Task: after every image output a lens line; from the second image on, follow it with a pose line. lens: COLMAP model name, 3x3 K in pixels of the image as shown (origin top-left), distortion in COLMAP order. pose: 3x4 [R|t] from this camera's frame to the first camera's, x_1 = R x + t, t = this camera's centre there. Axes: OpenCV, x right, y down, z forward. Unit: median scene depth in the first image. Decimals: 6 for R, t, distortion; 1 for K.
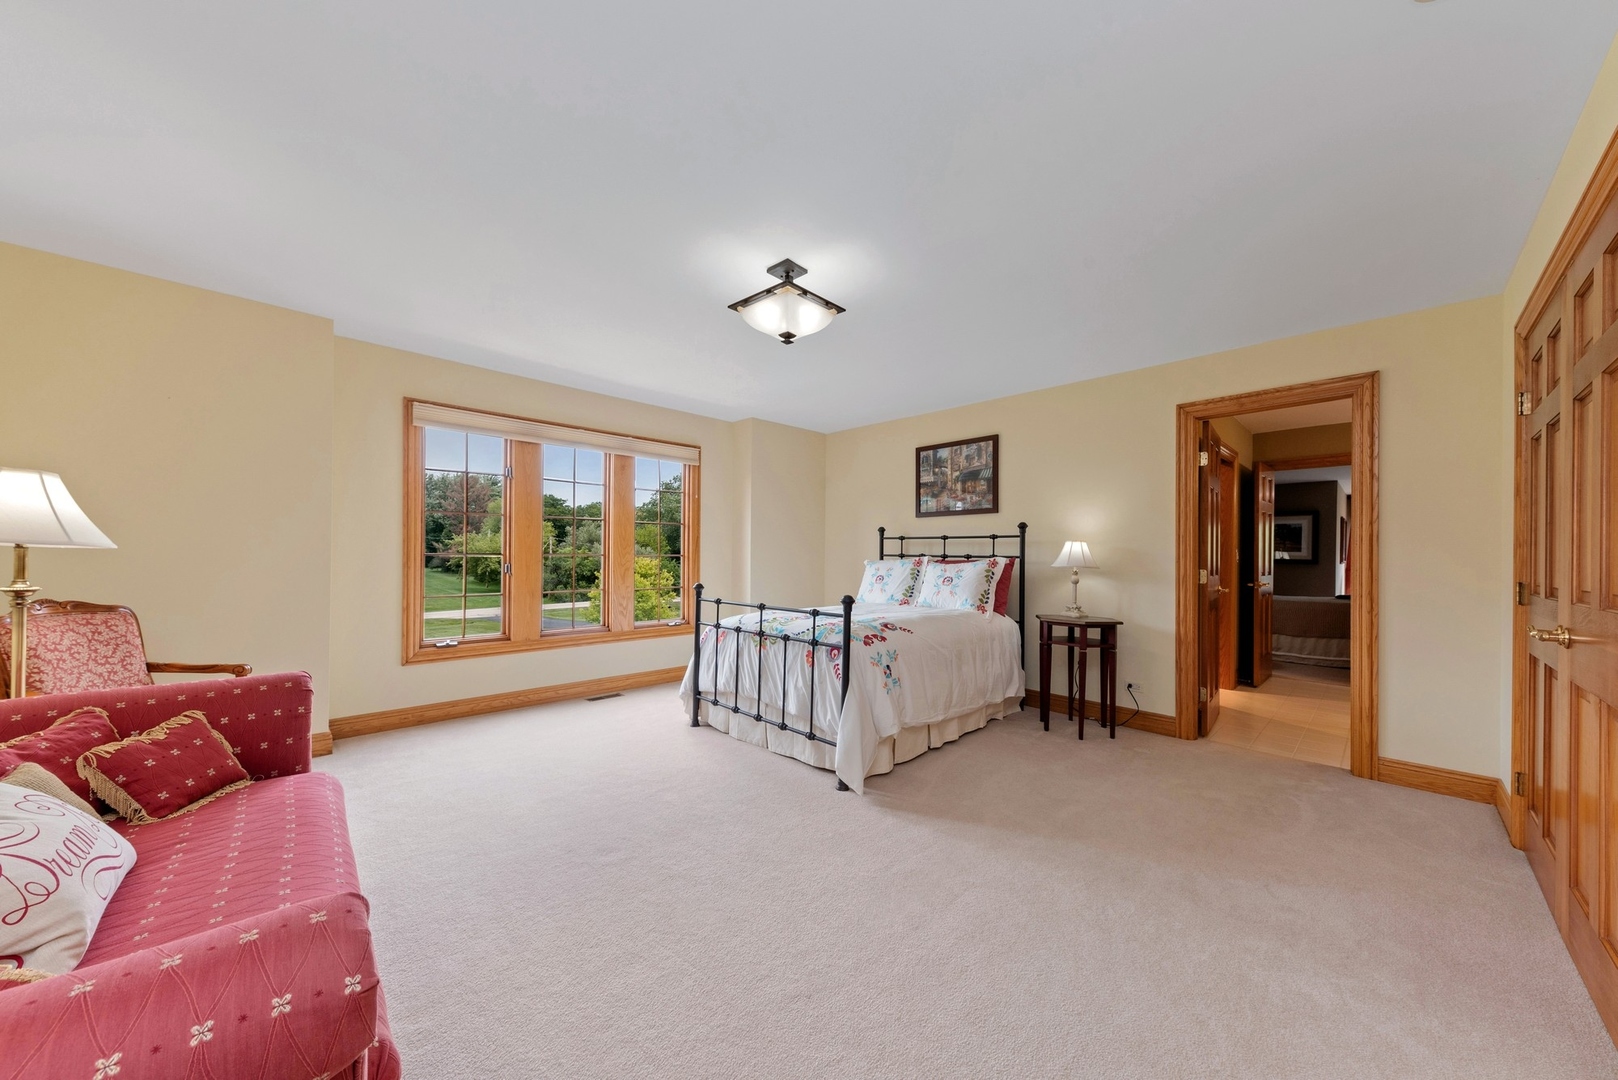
lens RADIAL K [[565.0, 0, 809.2], [0, 565.0, 554.2], [0, 0, 1]] dist [0.004675, -0.000567]
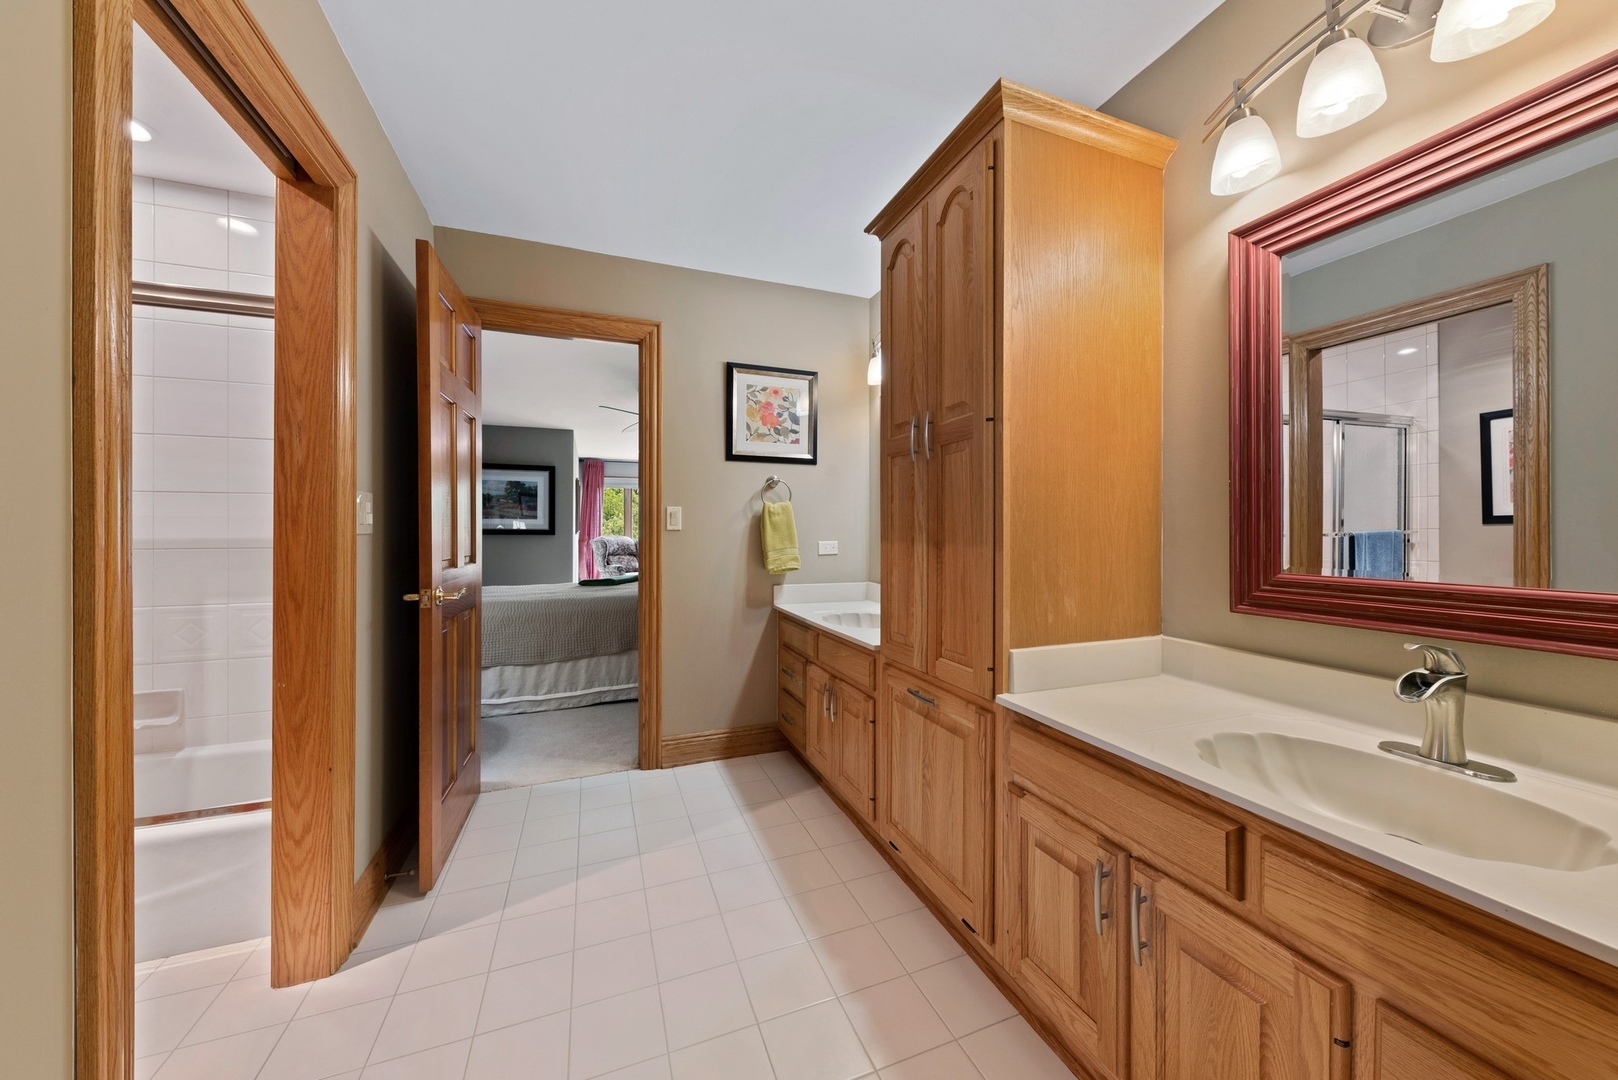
lens RADIAL K [[565.0, 0, 812.2], [0, 565.0, 532.3], [0, 0, 1]] dist [0.004675, -0.000567]
pose [[0.393849, -0.011579, 0.919102, 0.460381], [0.001500, 0.999927, 0.011955, 0.007502], [-0.919174, -0.003330, 0.393838, 0.527189]]
